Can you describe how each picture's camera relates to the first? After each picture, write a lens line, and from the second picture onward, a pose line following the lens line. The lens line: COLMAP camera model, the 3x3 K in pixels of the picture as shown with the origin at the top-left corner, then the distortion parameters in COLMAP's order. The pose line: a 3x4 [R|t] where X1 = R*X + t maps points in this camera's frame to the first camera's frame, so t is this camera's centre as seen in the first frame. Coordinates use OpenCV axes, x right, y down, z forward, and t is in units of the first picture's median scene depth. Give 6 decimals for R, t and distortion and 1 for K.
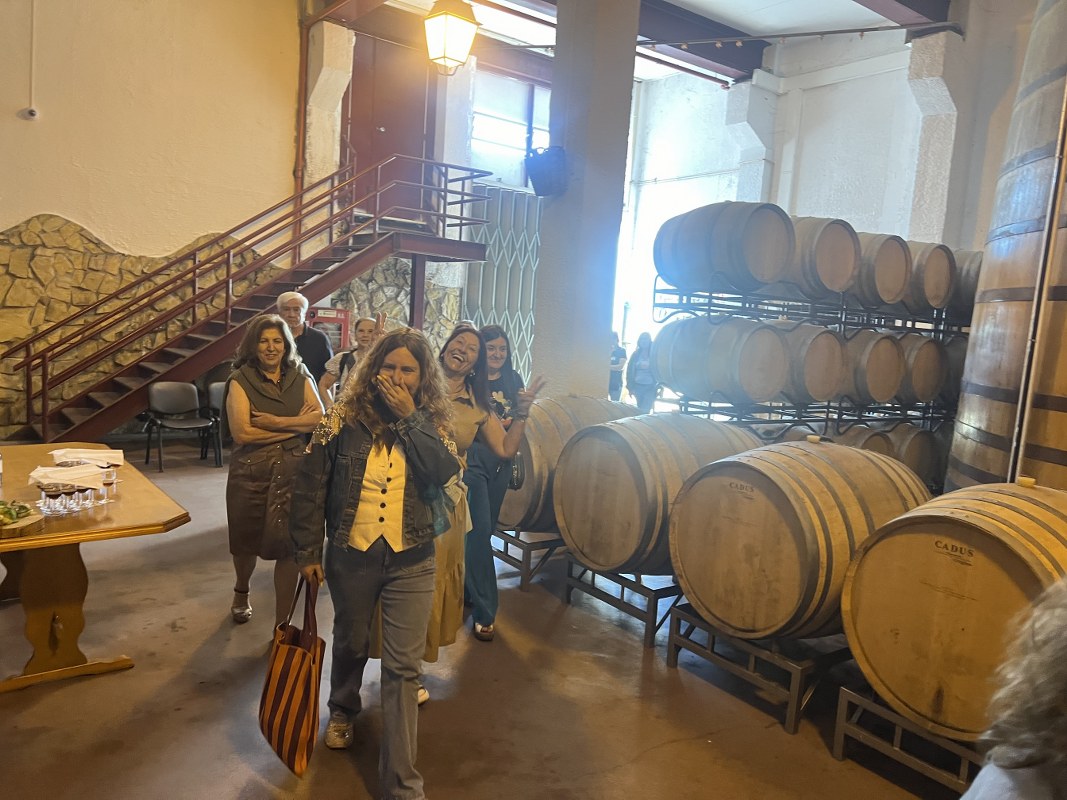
lens RADIAL K [[797.3, 0, 515.4], [0, 797.3, 410.8], [0, 0, 1]] dist [0.047215, -0.051432]
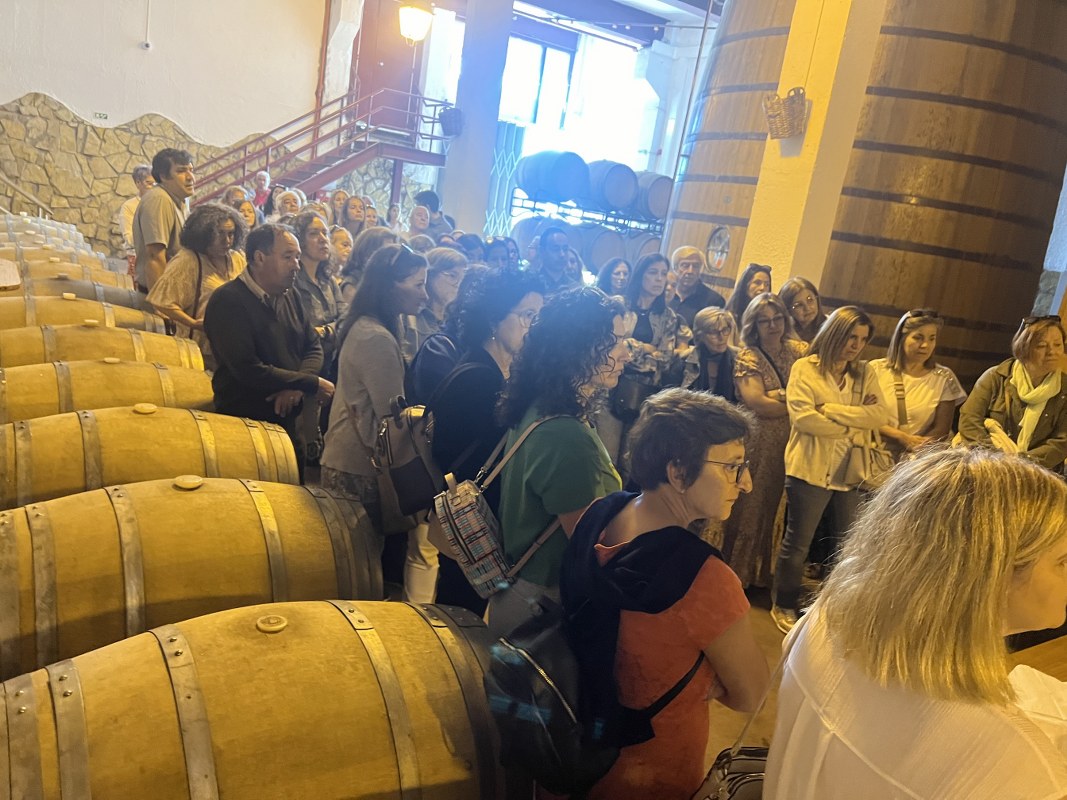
lens RADIAL K [[797.3, 0, 494.9], [0, 797.3, 383.1], [0, 0, 1]] dist [0.047215, -0.051432]
pose [[0.995189, 0.091253, -0.035666, 0.245071], [-0.087651, 0.991887, 0.092070, 0.098522], [0.043778, -0.088501, 0.995114, -0.801713]]
